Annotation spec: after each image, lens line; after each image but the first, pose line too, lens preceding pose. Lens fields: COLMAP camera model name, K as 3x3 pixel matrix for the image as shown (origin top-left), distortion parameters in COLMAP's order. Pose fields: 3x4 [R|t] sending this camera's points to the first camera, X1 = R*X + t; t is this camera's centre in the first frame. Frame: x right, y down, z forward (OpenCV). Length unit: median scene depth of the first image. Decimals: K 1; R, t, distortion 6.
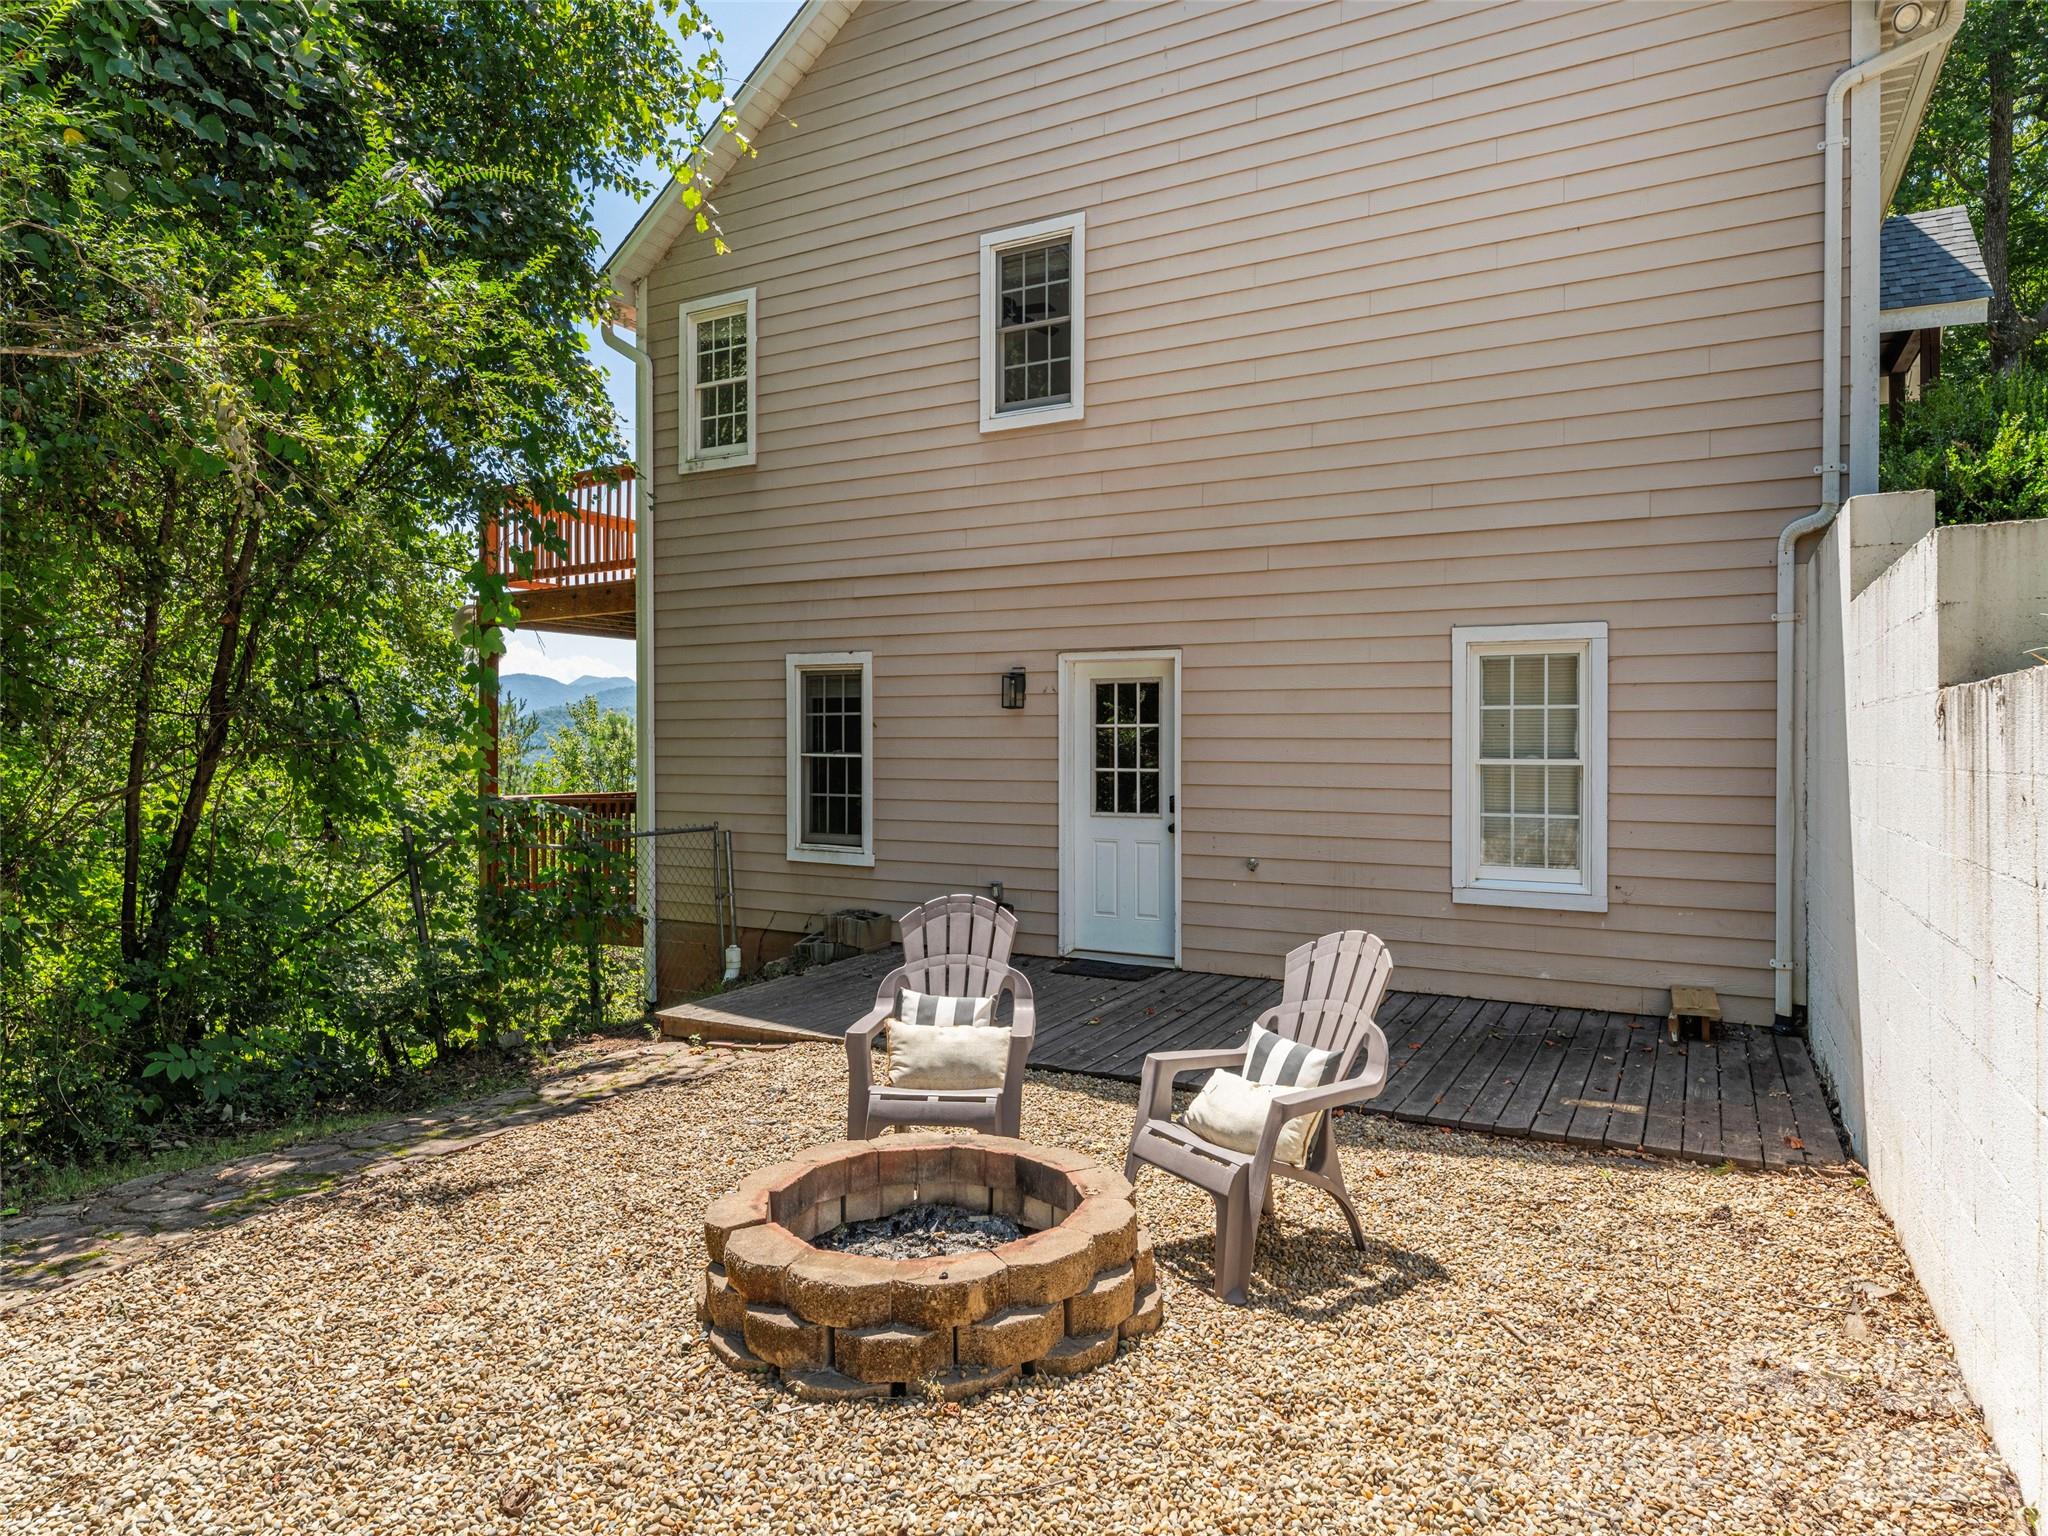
lens RADIAL K [[1236.7, 0, 1018.8], [0, 1236.7, 750.6], [0, 0, 1]] dist [-0.004319, 0.000507]
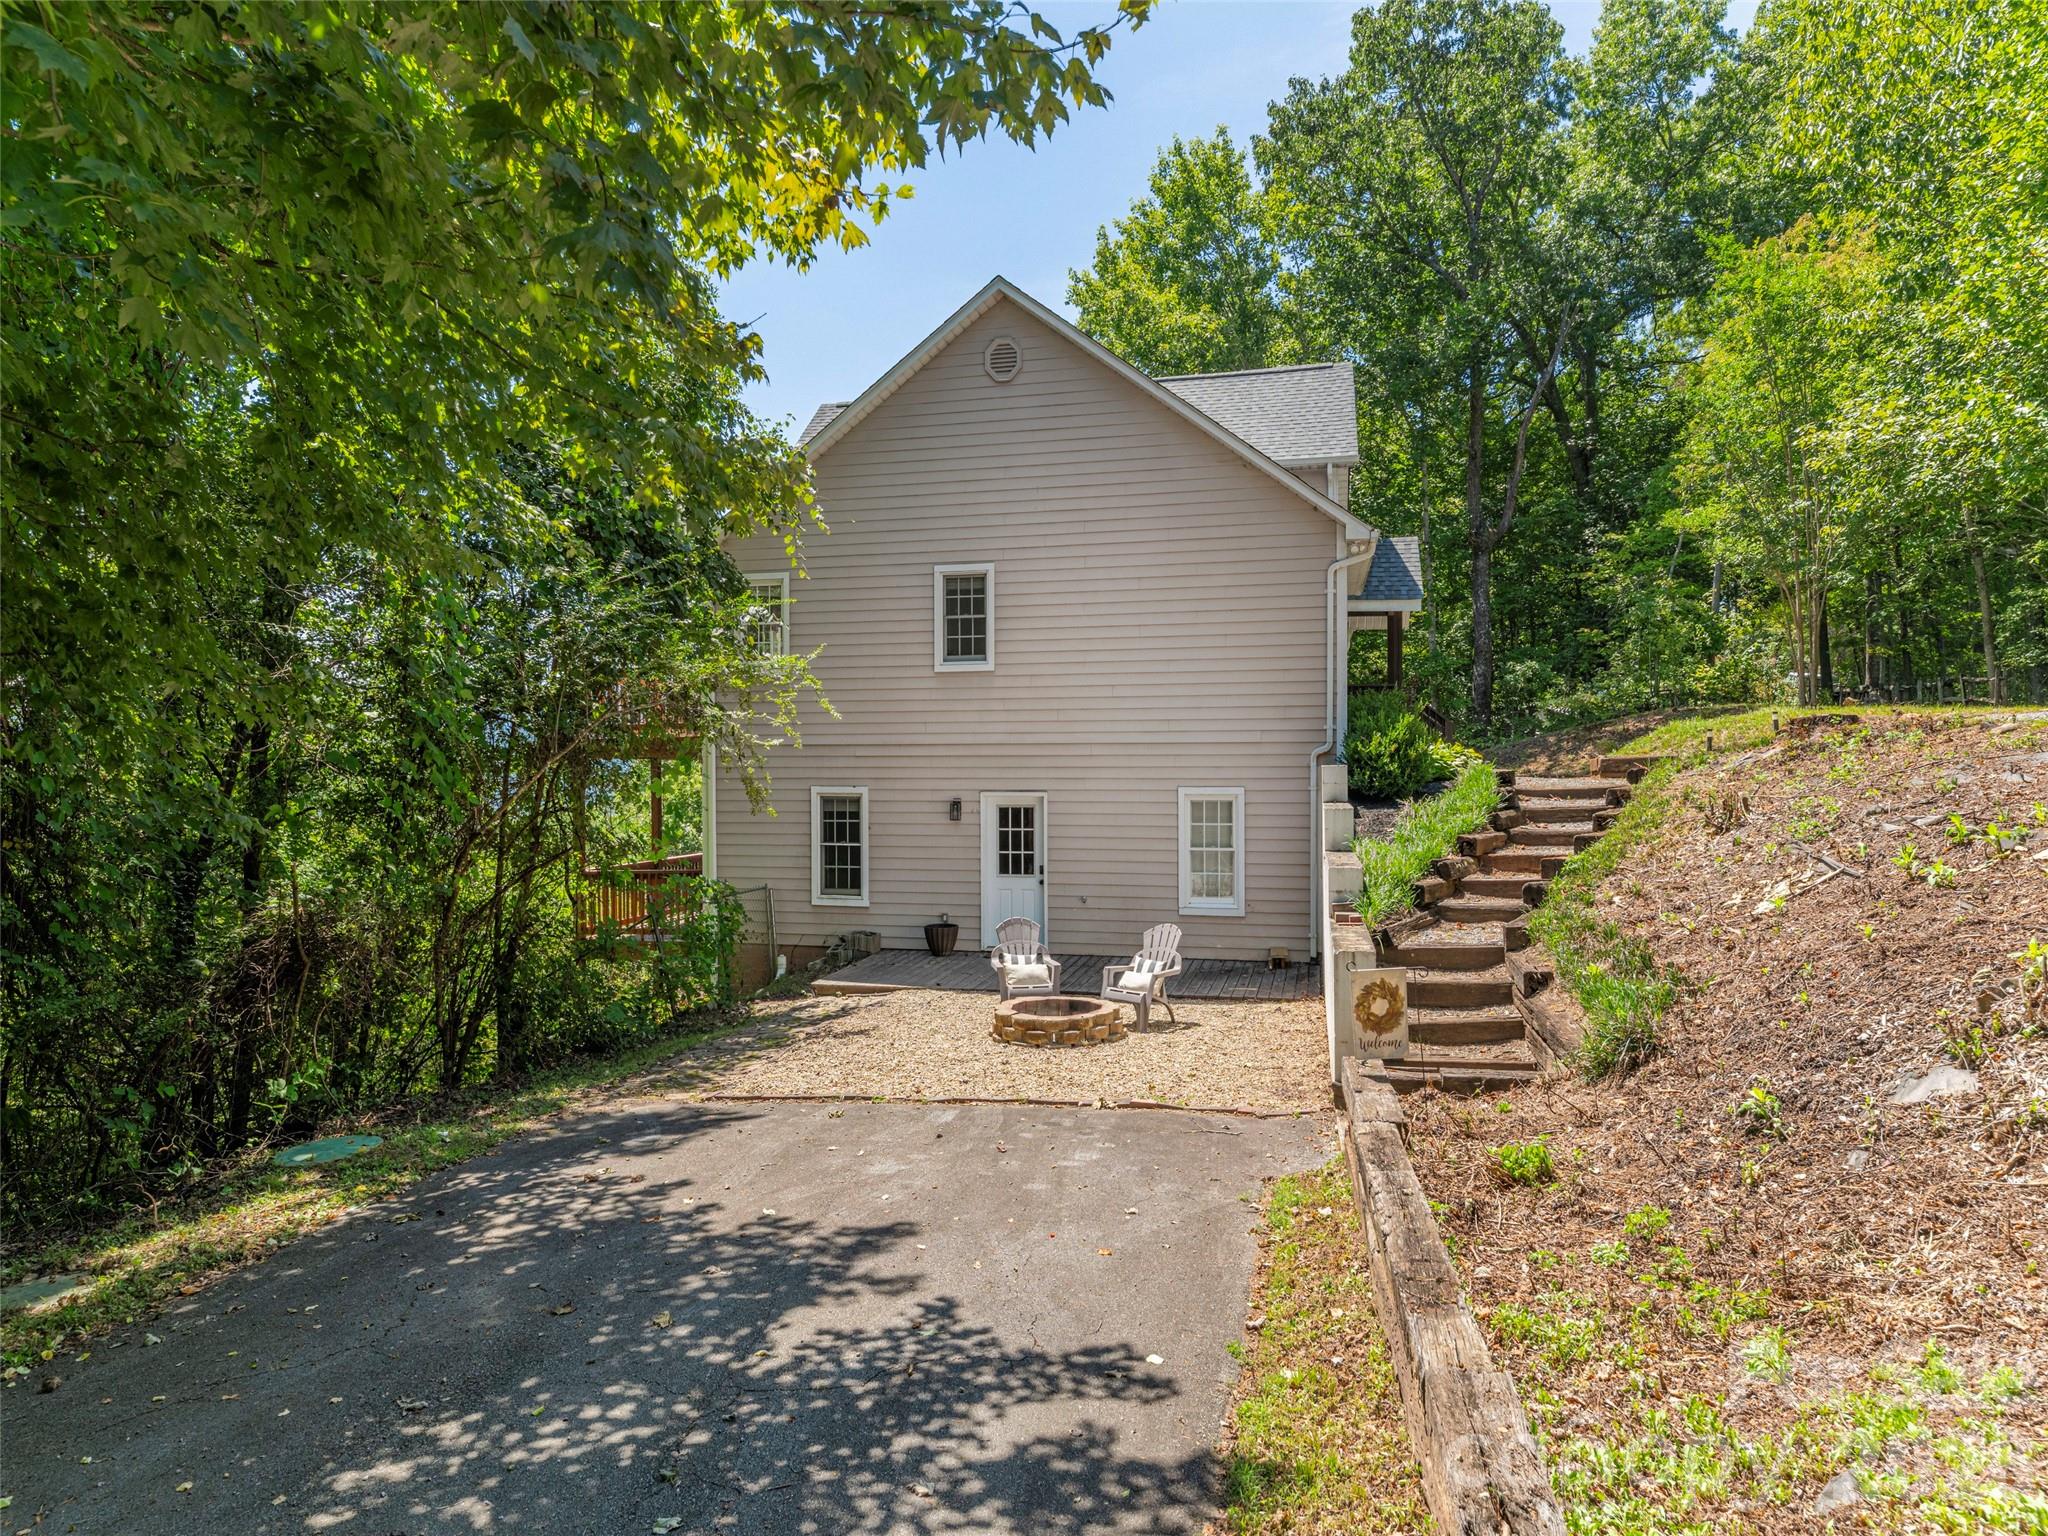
lens RADIAL K [[1236.7, 0, 1029.9], [0, 1236.7, 771.8], [0, 0, 1]] dist [-0.004319, 0.000507]
pose [[0.963994, -0.004873, 0.265879, -0.405404], [0.006033, 0.999976, -0.003546, -0.103174], [-0.265855, 0.005022, 0.964000, -0.867922]]
